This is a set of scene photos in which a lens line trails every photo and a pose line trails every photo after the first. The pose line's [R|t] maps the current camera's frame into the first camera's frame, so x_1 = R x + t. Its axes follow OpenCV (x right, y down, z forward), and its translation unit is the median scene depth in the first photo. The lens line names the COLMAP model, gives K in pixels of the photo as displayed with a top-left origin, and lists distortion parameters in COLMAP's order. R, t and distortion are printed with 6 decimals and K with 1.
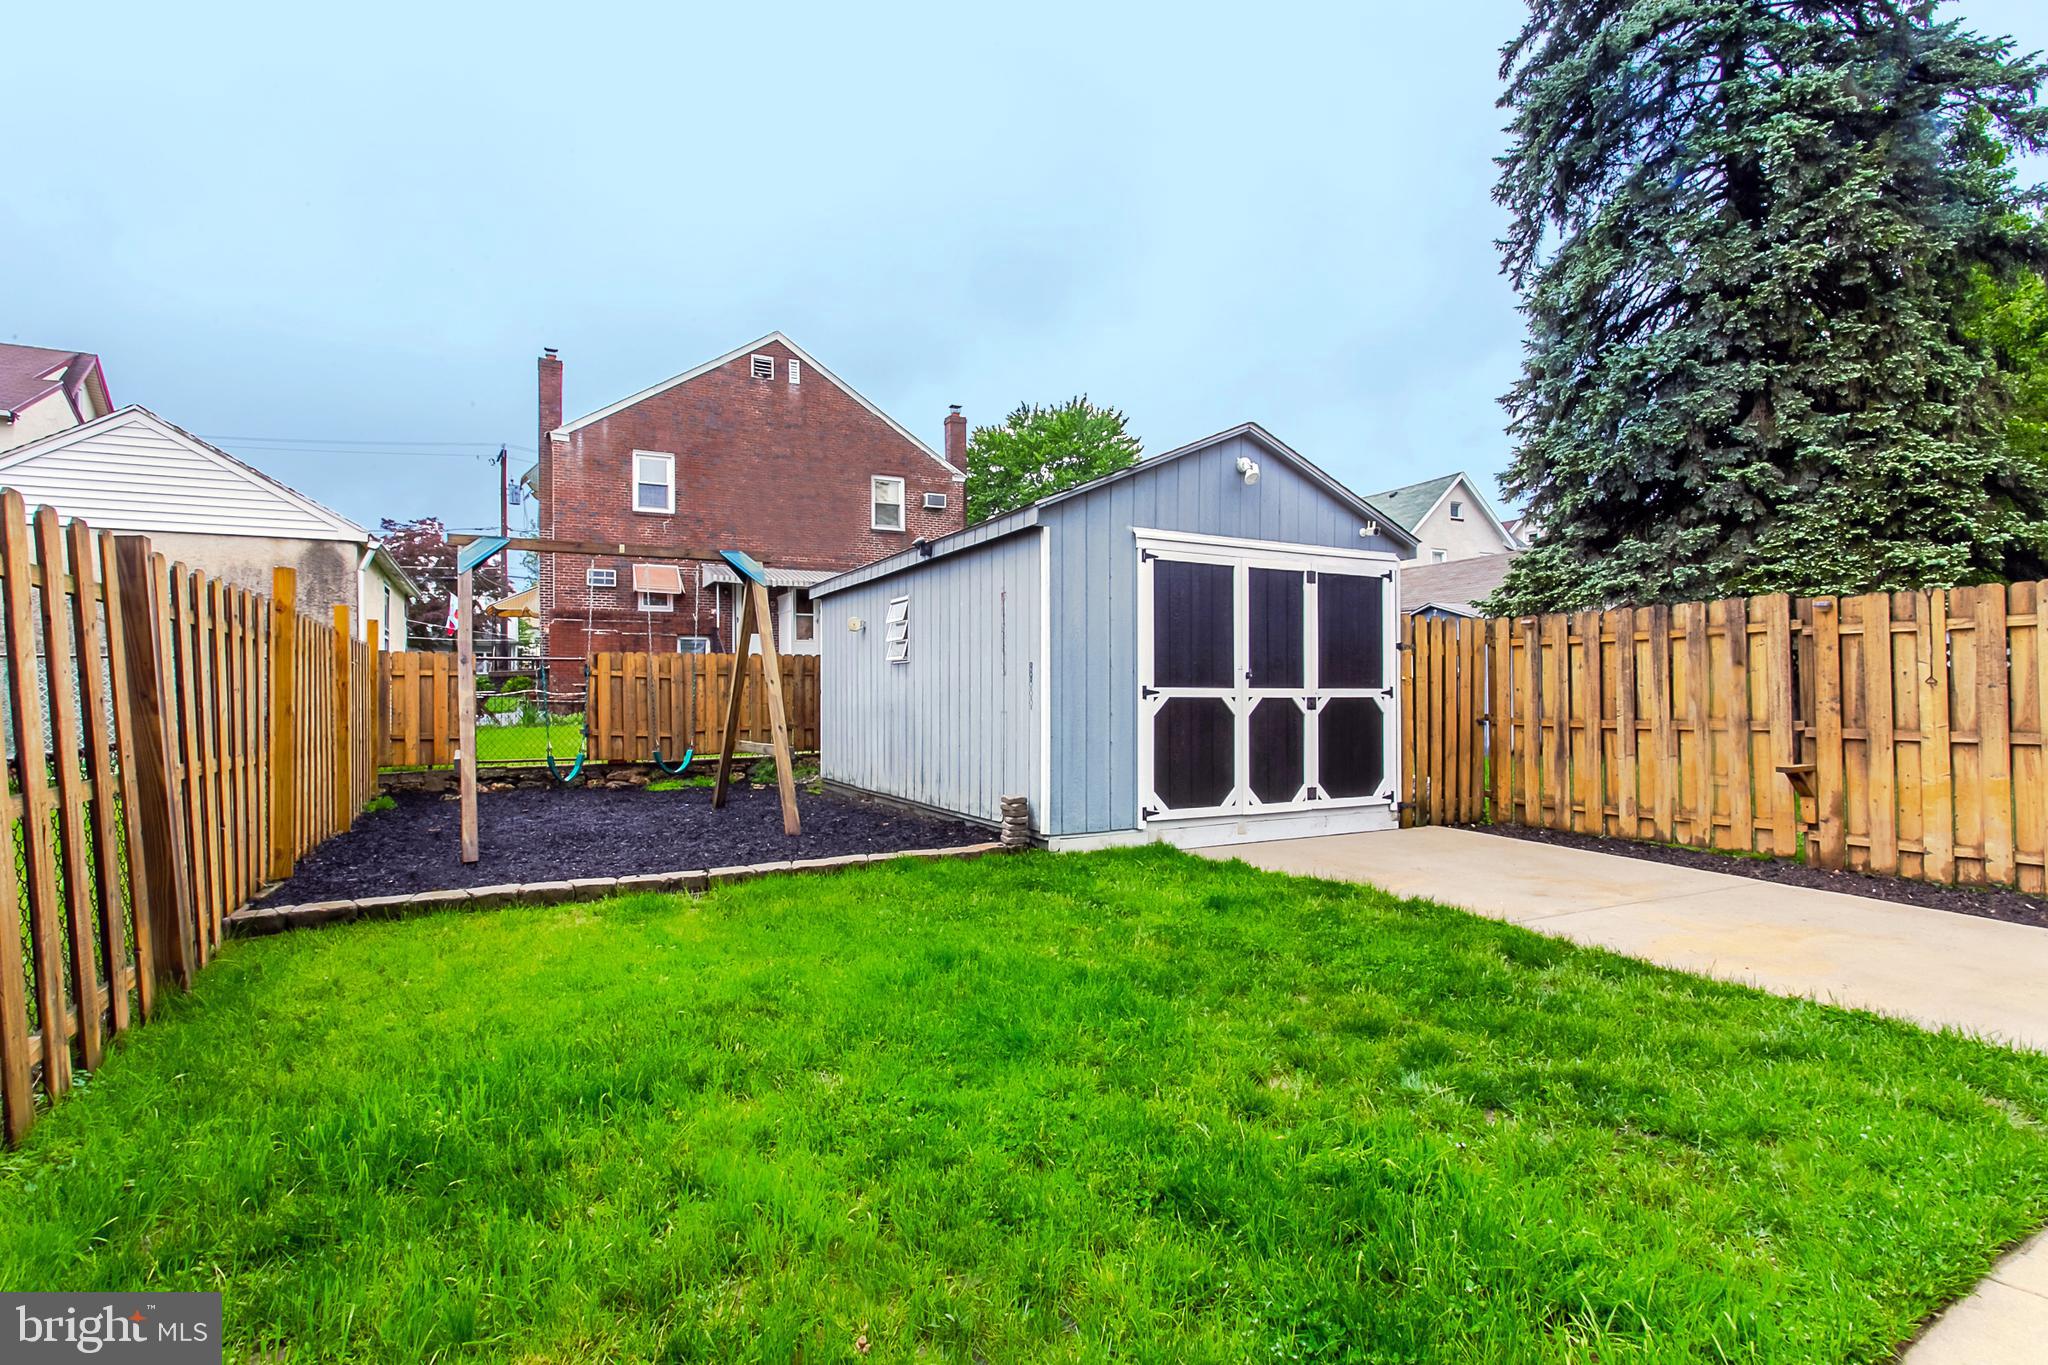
lens RADIAL K [[948.1, 0, 1009.0], [0, 948.1, 686.4], [0, 0, 1]] dist [-0.001268, 0.003335]
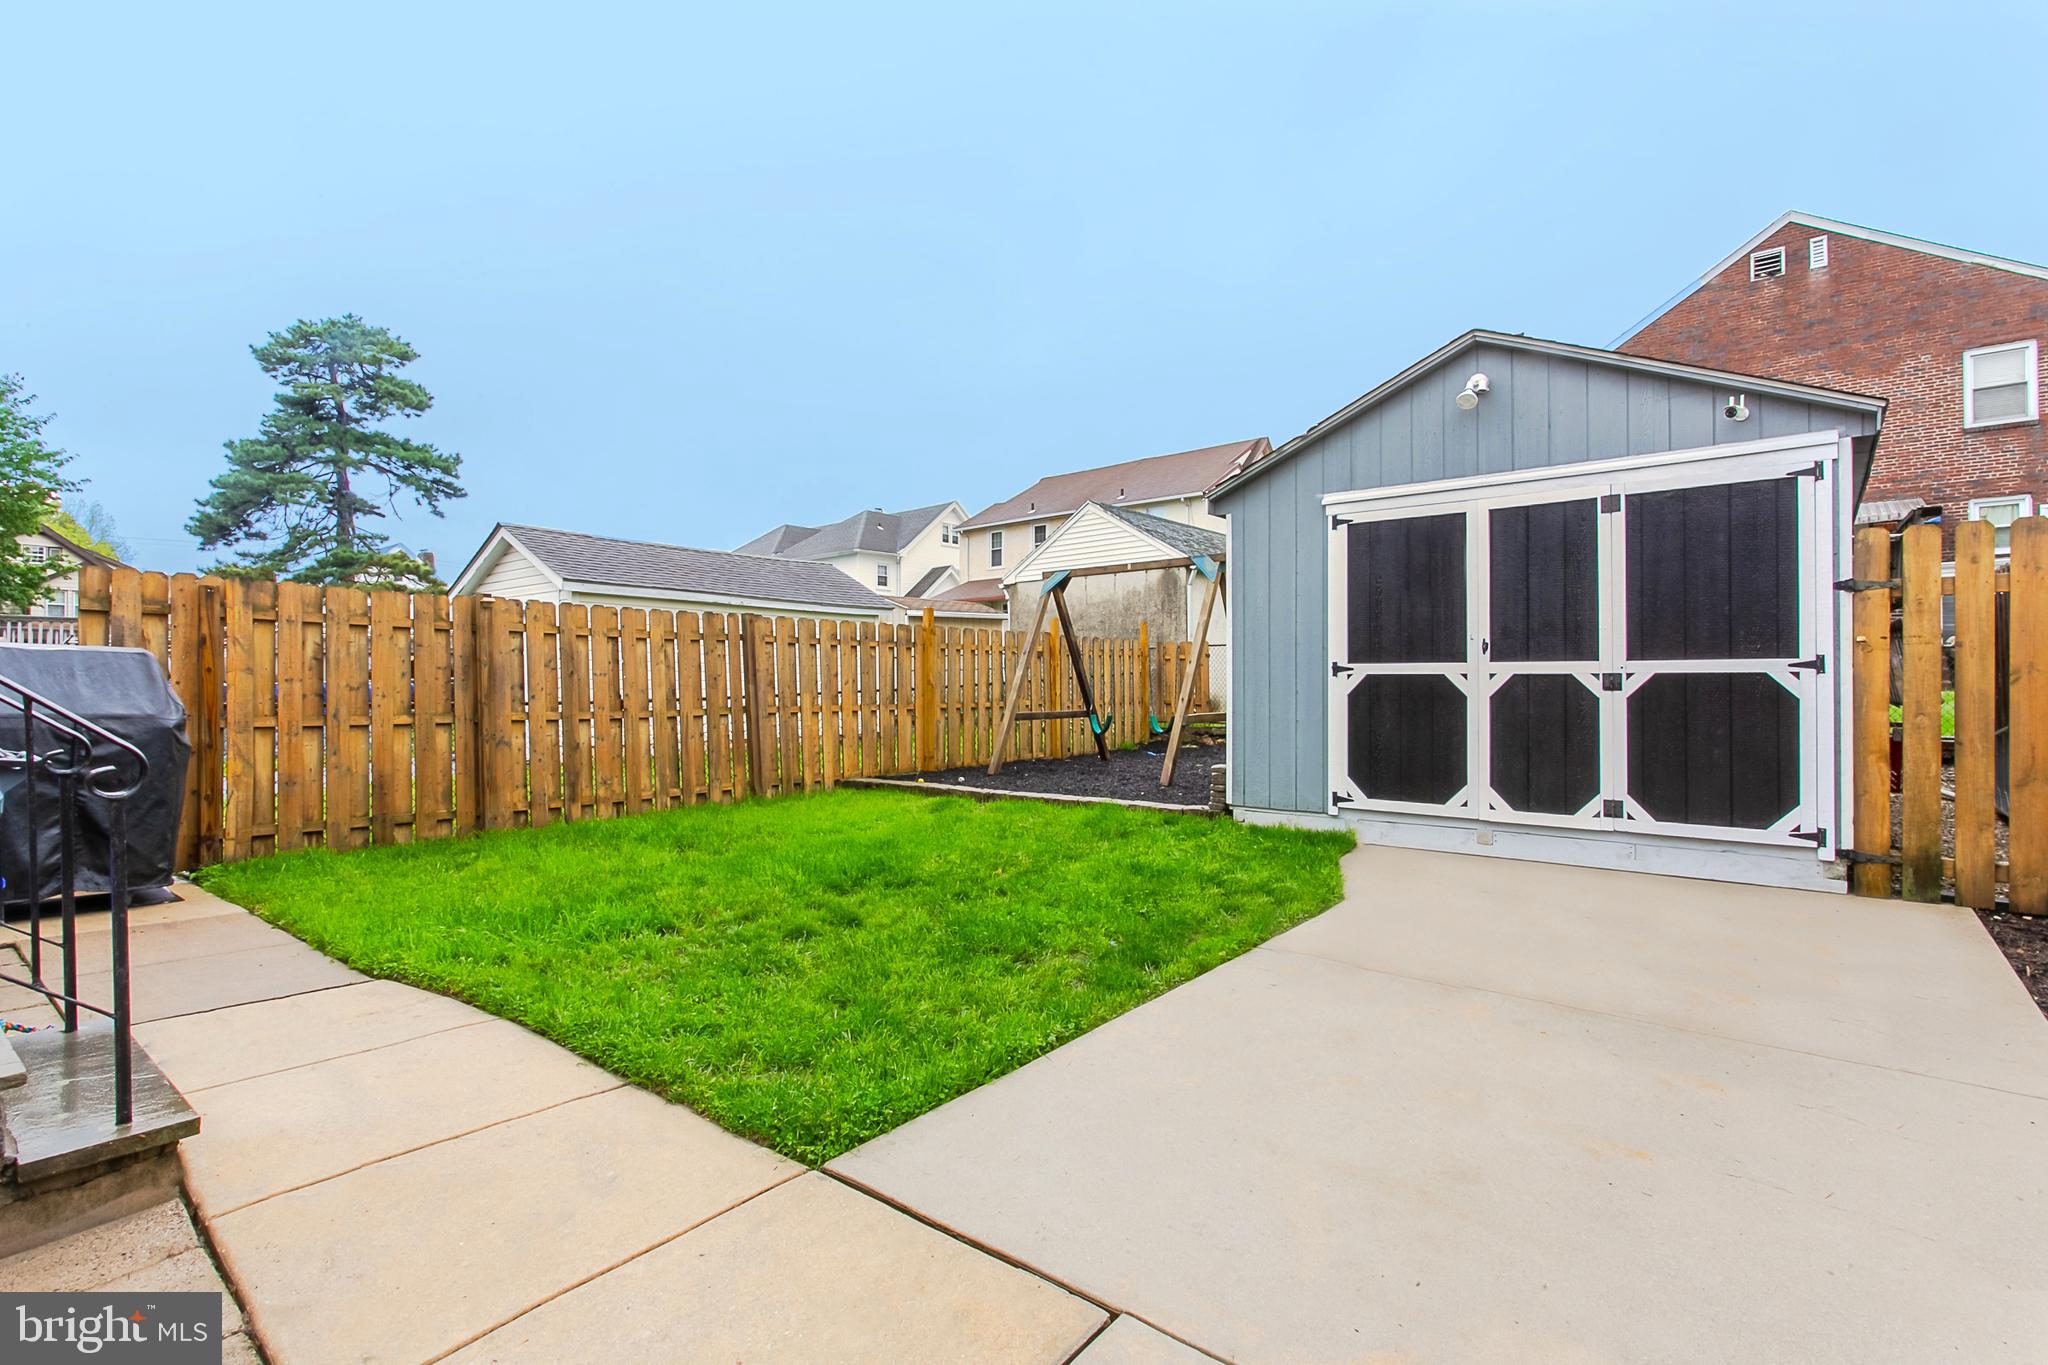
lens RADIAL K [[948.1, 0, 1041.1], [0, 948.1, 681.3], [0, 0, 1]] dist [-0.001268, 0.003335]
pose [[0.409336, 0.004281, -0.912374, 0.797522], [0.016530, 0.999790, 0.012108, 0.001762], [0.912234, -0.020037, 0.409179, 0.320928]]
